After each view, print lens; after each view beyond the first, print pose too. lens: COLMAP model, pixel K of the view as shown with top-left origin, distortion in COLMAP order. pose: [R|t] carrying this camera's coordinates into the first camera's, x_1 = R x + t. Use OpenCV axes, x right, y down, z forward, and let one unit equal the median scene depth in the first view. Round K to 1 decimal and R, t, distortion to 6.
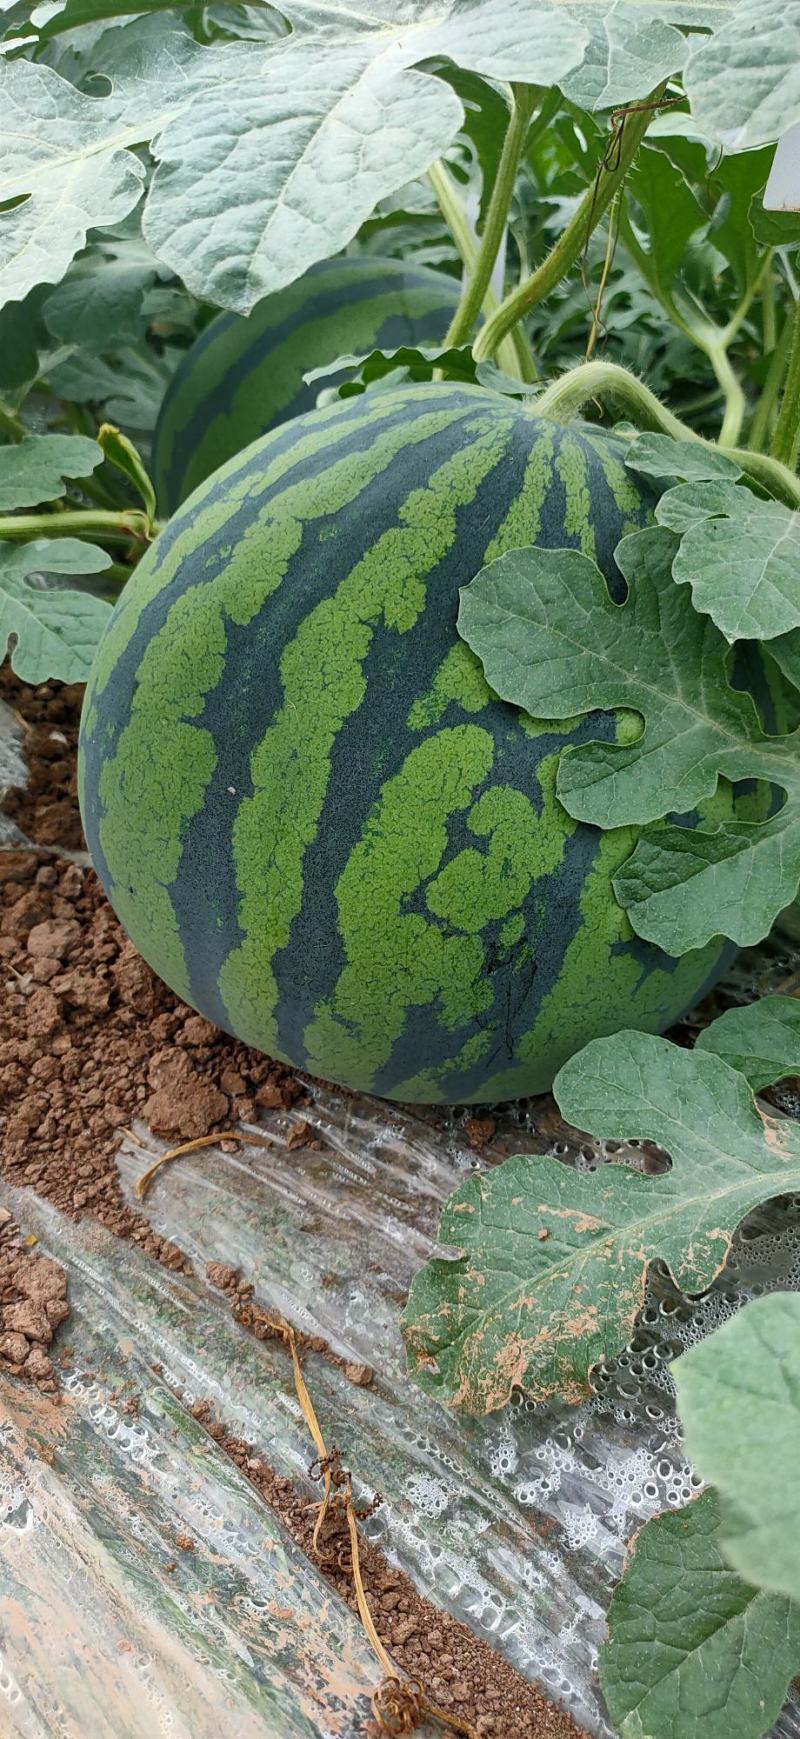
lens RADIAL K [[1037.7, 0, 401.9], [0, 1037.7, 869.1], [0, 0, 1]] dist [-0.001132, 0.000074]
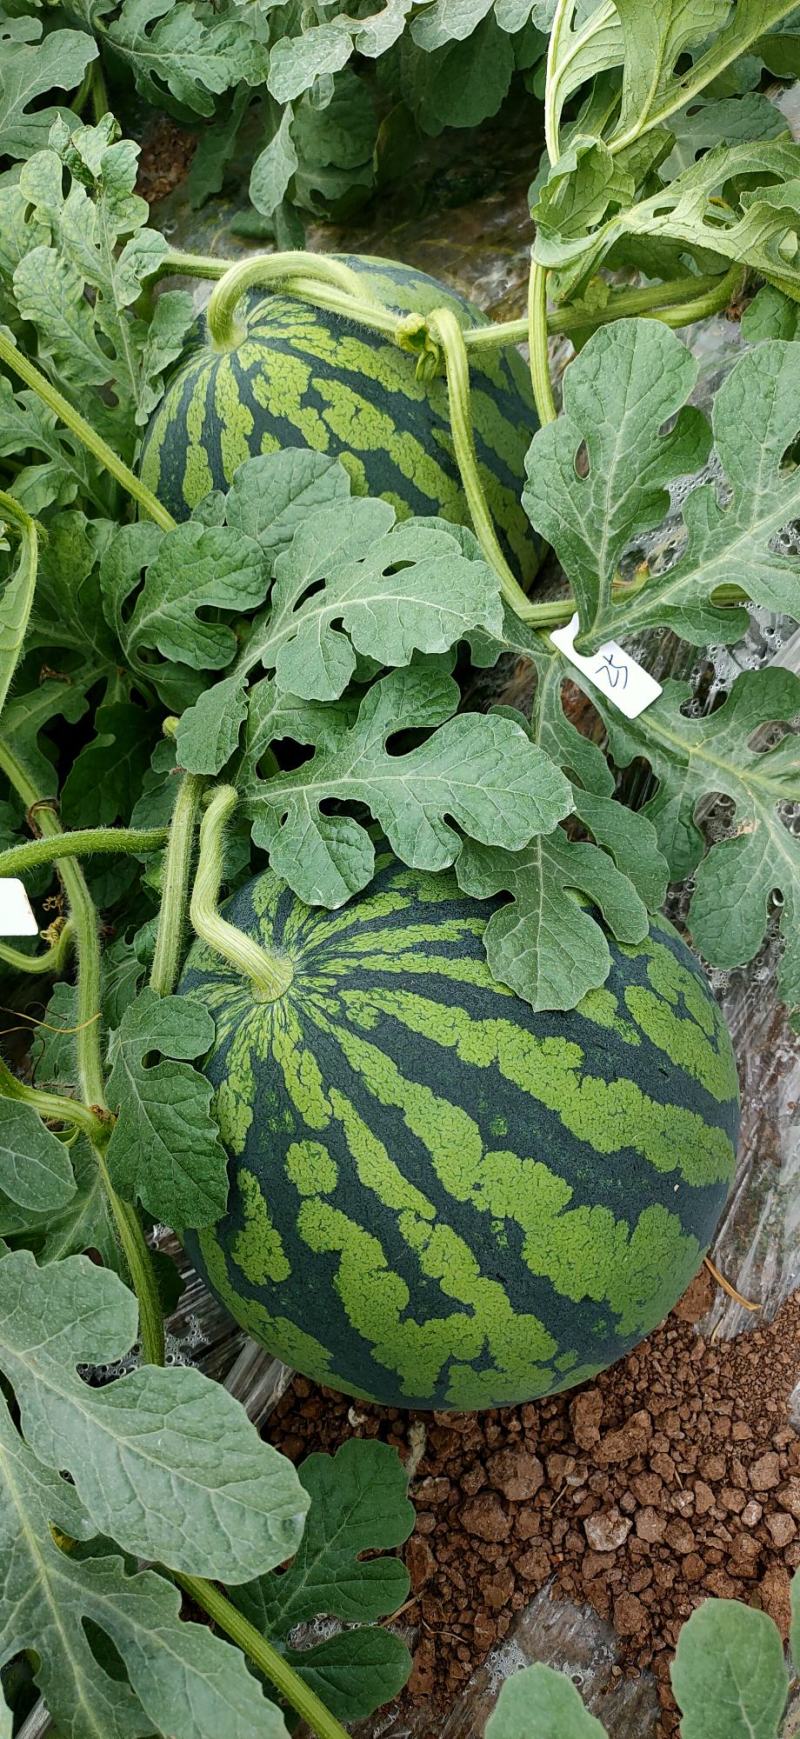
lens RADIAL K [[1037.7, 0, 401.1], [0, 1037.7, 869.4], [0, 0, 1]] dist [-0.001132, 0.000074]
pose [[-0.147333, -0.922027, 0.357994, -0.214623], [0.862327, 0.057534, 0.503072, -1.067084], [-0.484443, 0.382827, 0.786612, -0.002611]]
